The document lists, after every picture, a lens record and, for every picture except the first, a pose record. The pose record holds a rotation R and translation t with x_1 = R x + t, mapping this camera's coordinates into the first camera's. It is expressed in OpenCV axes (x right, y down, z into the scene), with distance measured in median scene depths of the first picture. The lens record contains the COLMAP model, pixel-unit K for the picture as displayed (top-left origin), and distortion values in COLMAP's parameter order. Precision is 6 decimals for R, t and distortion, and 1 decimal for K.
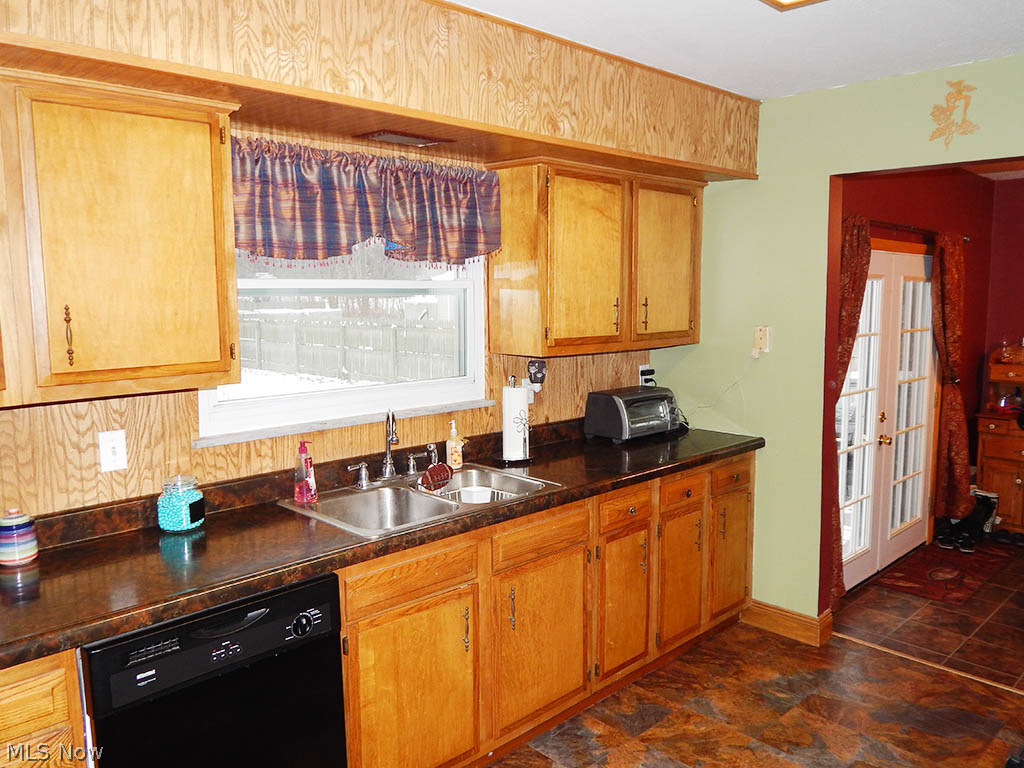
lens RADIAL K [[796.7, 0, 512.0], [0, 796.7, 384.0], [0, 0, 1]] dist [0.004628, -0.004280]
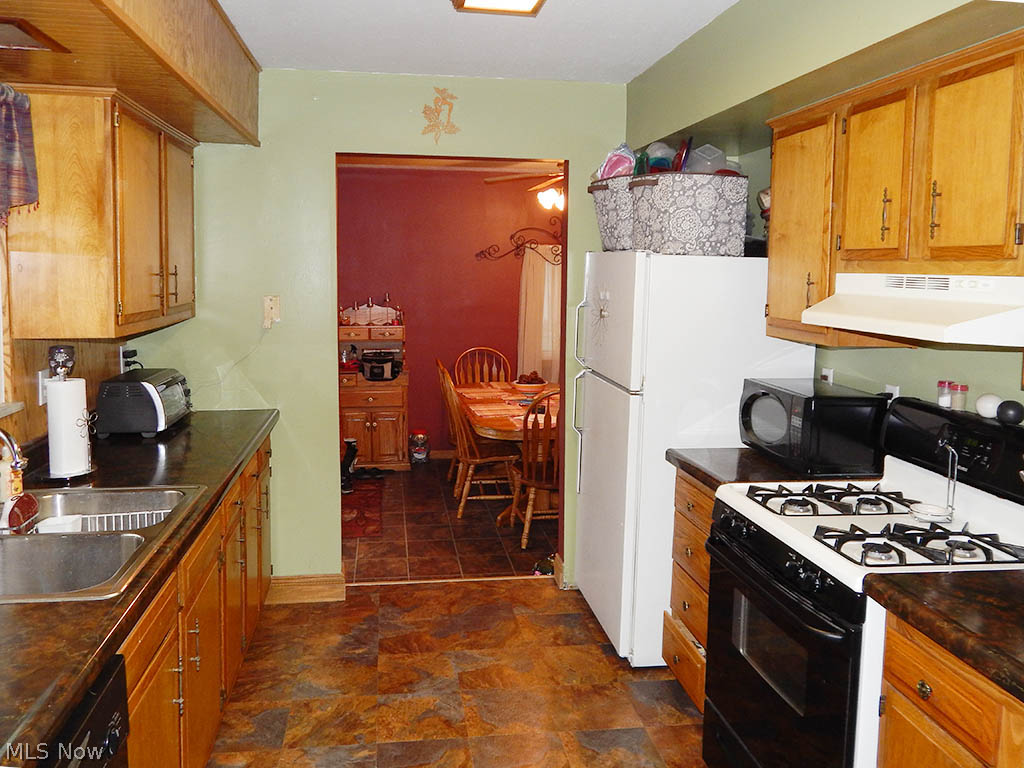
lens RADIAL K [[822.4, 0, 512.3], [0, 822.4, 334.1], [0, 0, 1]] dist [0.000193, -0.002816]
pose [[0.585346, -0.059125, 0.808625, -0.381313], [0.084203, 0.996378, 0.011900, -0.014069], [-0.806399, 0.061123, 0.588204, 0.189214]]
